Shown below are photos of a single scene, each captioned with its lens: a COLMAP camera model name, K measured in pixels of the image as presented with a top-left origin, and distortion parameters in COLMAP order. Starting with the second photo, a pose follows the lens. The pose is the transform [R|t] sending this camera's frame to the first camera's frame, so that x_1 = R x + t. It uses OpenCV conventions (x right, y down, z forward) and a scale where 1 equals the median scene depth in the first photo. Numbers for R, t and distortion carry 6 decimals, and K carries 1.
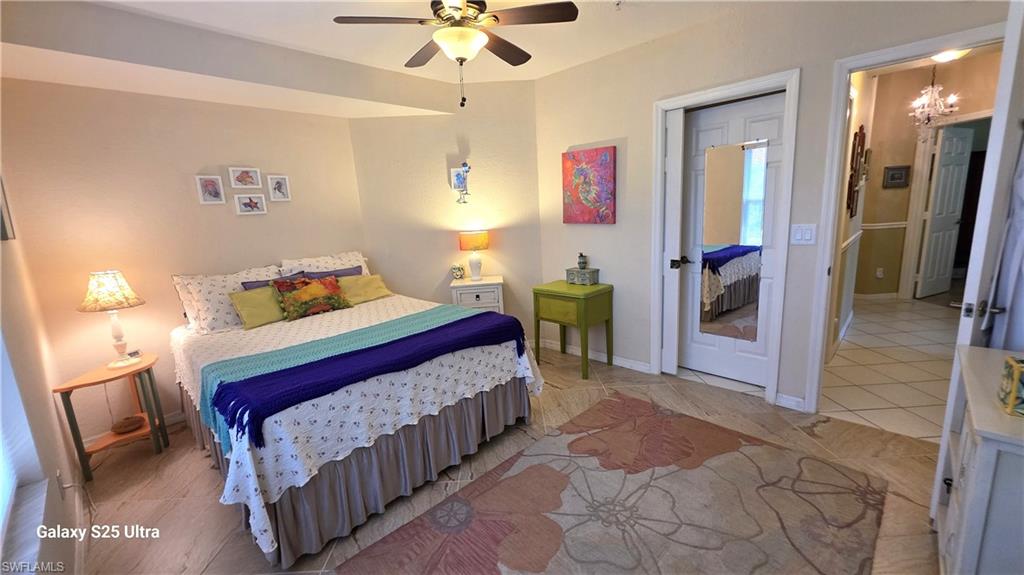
lens RADIAL K [[404.7, 0, 513.7], [0, 404.7, 288.2], [0, 0, 1]] dist [0.000417, -0.000017]
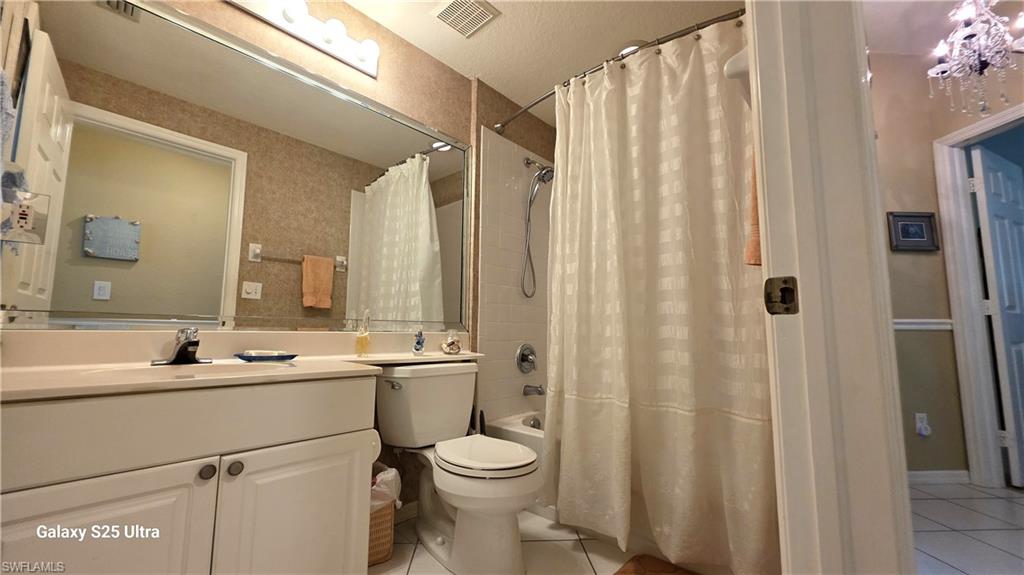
lens RADIAL K [[404.7, 0, 510.2], [0, 404.7, 288.2], [0, 0, 1]] dist [0.000417, -0.000017]
pose [[0.997643, 0.062457, 0.028428, 0.418393], [-0.051343, 0.954225, -0.294651, -0.025827], [-0.045529, 0.292497, 0.955182, 0.546233]]
